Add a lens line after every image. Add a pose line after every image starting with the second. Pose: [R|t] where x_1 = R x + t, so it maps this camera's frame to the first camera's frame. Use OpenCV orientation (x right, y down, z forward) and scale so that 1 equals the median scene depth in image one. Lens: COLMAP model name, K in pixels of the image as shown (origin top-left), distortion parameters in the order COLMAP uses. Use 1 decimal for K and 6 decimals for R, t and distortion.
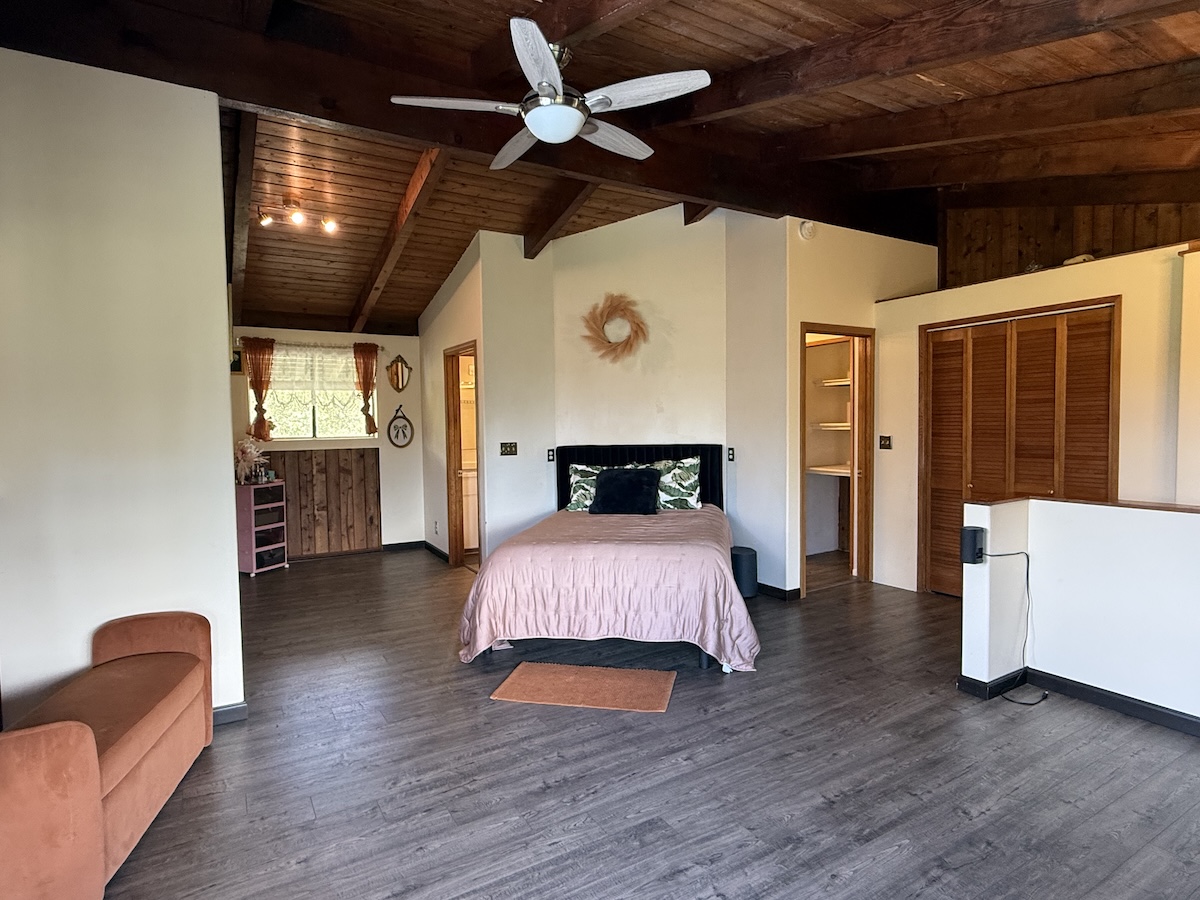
lens RADIAL K [[638.7, 0, 594.6], [0, 638.7, 447.1], [0, 0, 1]] dist [-0.001431, 0.000387]
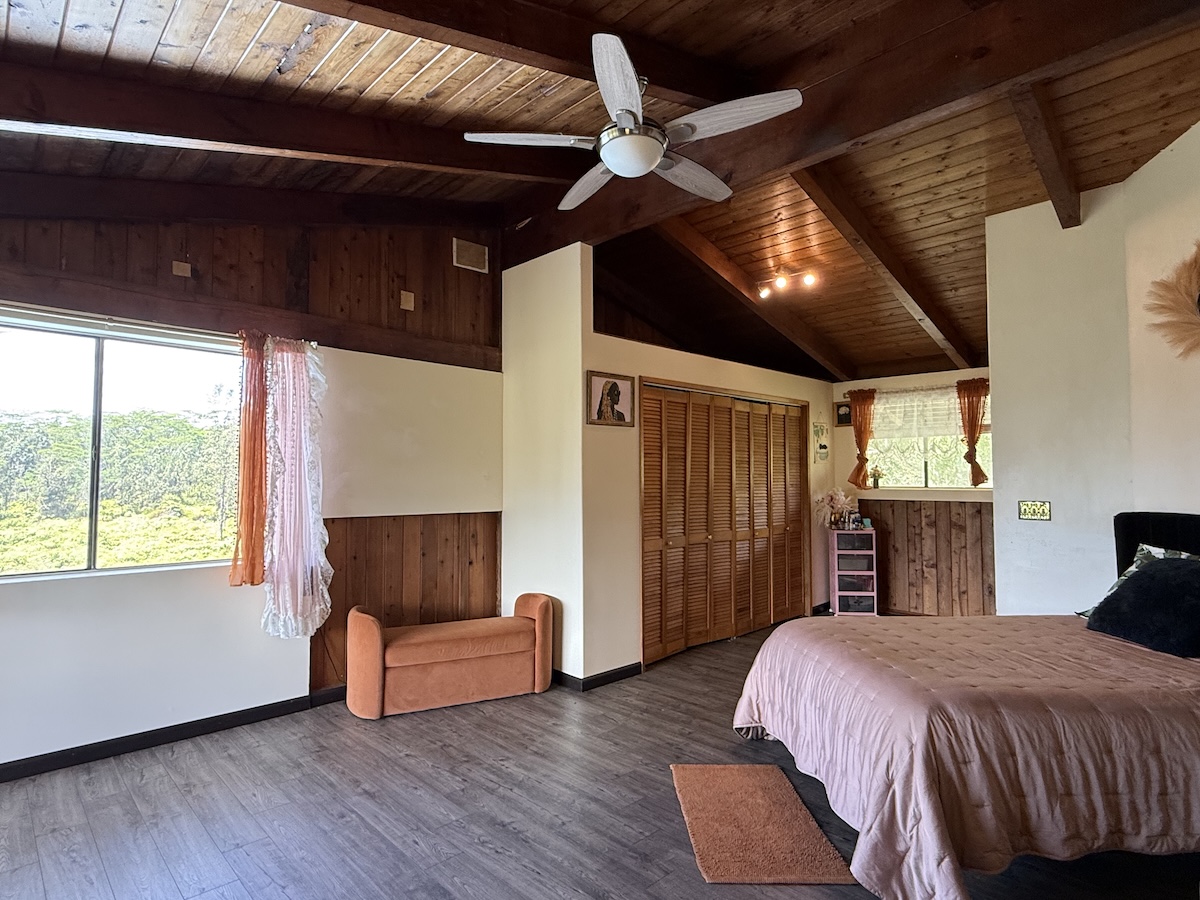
lens RADIAL K [[638.7, 0, 594.4], [0, 638.7, 449.8], [0, 0, 1]] dist [-0.001431, 0.000387]
pose [[0.244874, -0.027305, -0.969170, 0.369893], [-0.042697, 0.998330, -0.038914, -0.013855], [0.968614, 0.050910, 0.243300, 0.326371]]
